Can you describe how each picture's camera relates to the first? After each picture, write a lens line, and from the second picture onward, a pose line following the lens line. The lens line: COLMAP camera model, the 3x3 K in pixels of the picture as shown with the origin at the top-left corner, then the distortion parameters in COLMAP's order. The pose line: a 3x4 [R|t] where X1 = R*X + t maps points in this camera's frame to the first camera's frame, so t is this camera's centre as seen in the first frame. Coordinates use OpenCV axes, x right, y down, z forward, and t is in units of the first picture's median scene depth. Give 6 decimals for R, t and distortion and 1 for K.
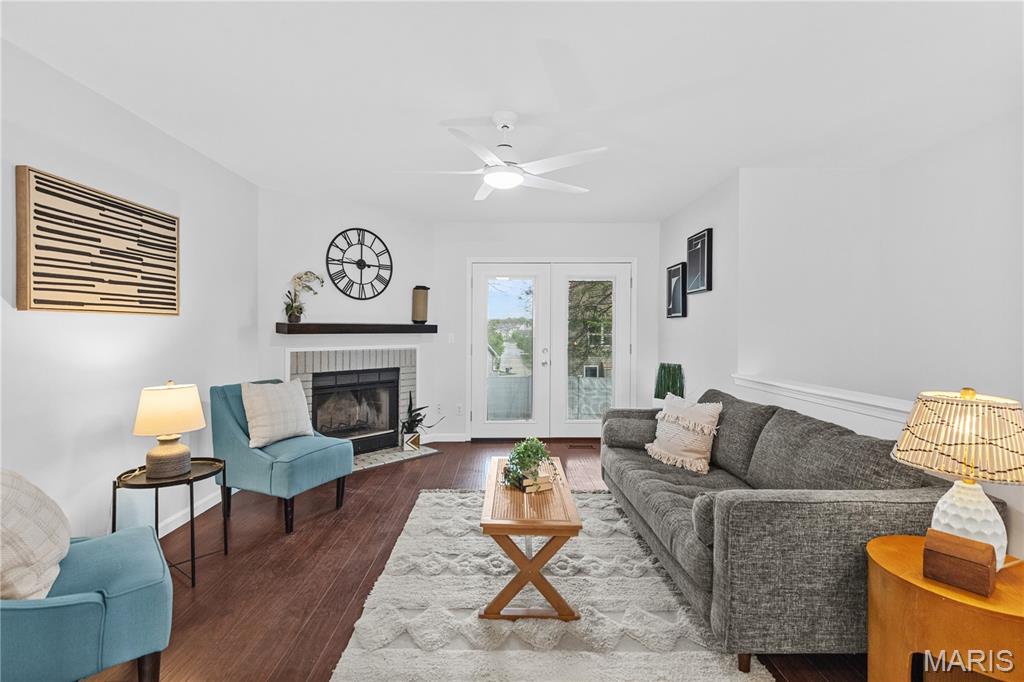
lens RADIAL K [[460.3, 0, 507.4], [0, 460.3, 332.4], [0, 0, 1]] dist [0.002679, -0.000242]
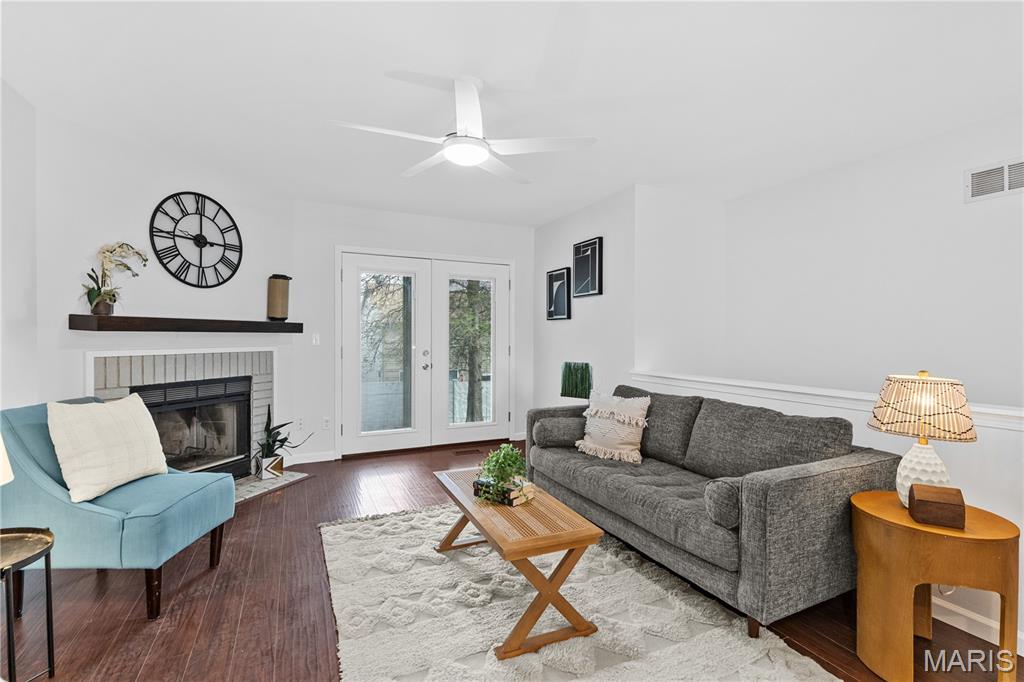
lens RADIAL K [[459.2, 0, 512.0], [0, 459.2, 341.0], [0, 0, 1]] dist [-0.000125, -0.000542]
pose [[0.905369, 0.000193, 0.424627, -0.198069], [-0.003514, 0.999969, 0.007038, 0.010885], [-0.424612, -0.007864, 0.905341, 0.110711]]
